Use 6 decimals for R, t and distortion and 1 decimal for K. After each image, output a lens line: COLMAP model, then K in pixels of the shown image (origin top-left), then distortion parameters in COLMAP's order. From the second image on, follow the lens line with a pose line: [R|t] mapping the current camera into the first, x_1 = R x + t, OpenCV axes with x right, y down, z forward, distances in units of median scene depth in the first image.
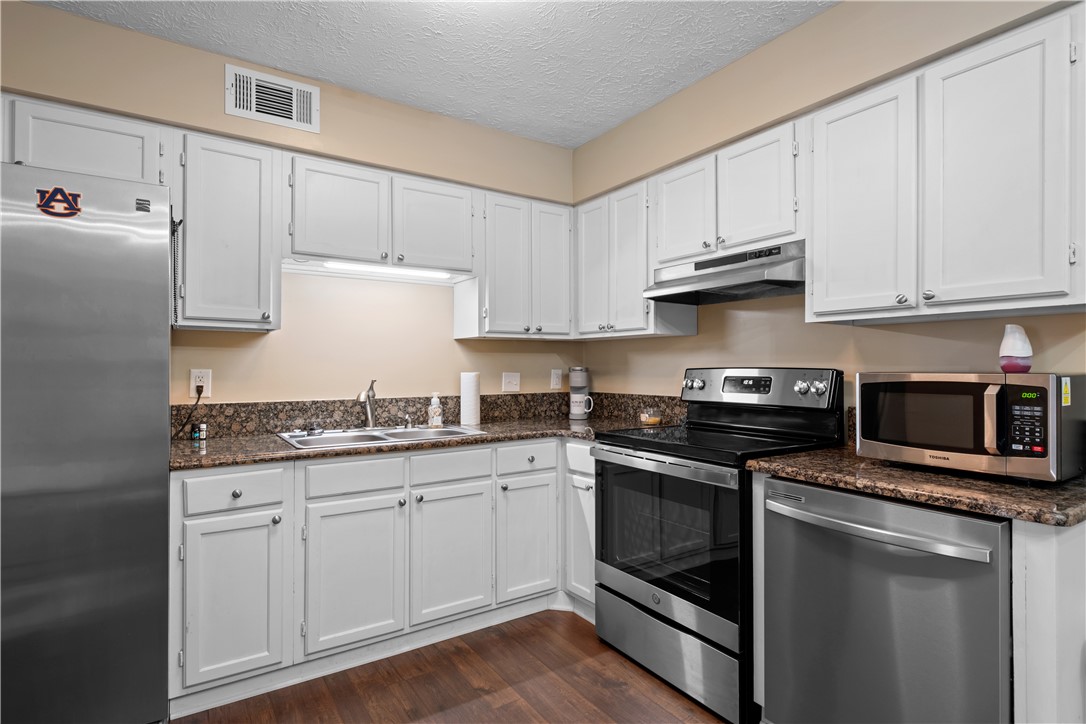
lens RADIAL K [[543.5, 0, 543.0], [0, 543.5, 362.0], [0, 0, 1]] dist [0.004513, -0.000254]
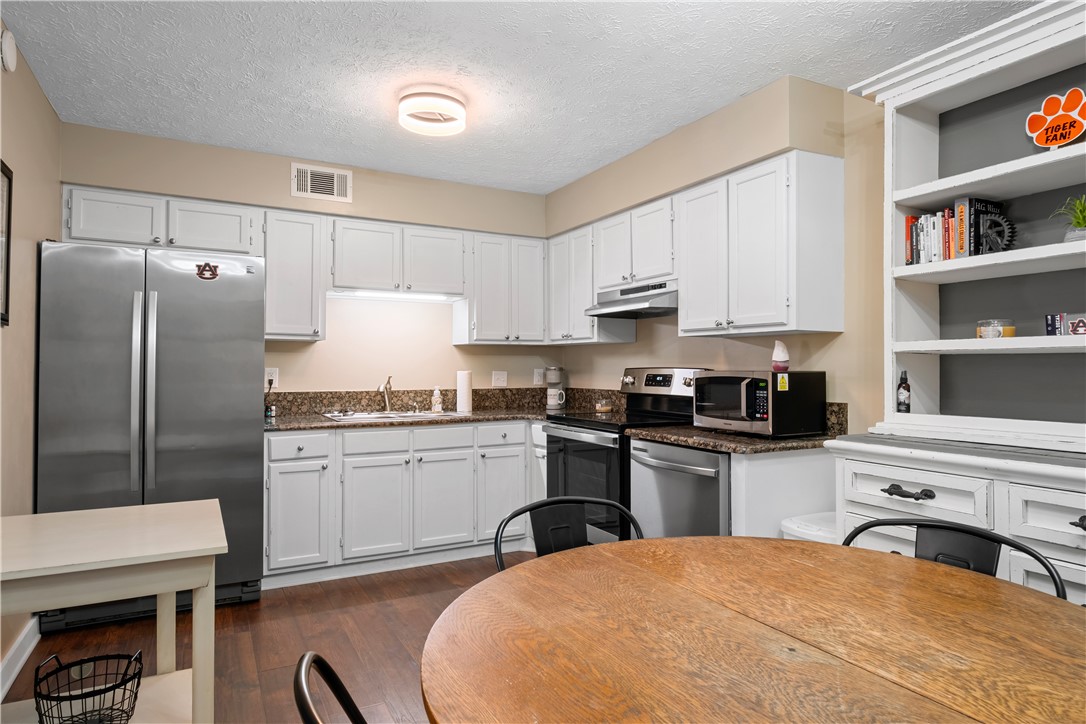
lens RADIAL K [[630.0, 0, 543.0], [0, 630.0, 362.0], [0, 0, 1]] dist [-0.004169, -0.000102]
pose [[0.995806, 0.001405, -0.091478, 0.224659], [-0.001253, 0.999998, 0.001717, -0.005862], [0.091480, -0.001596, 0.995806, -0.560748]]
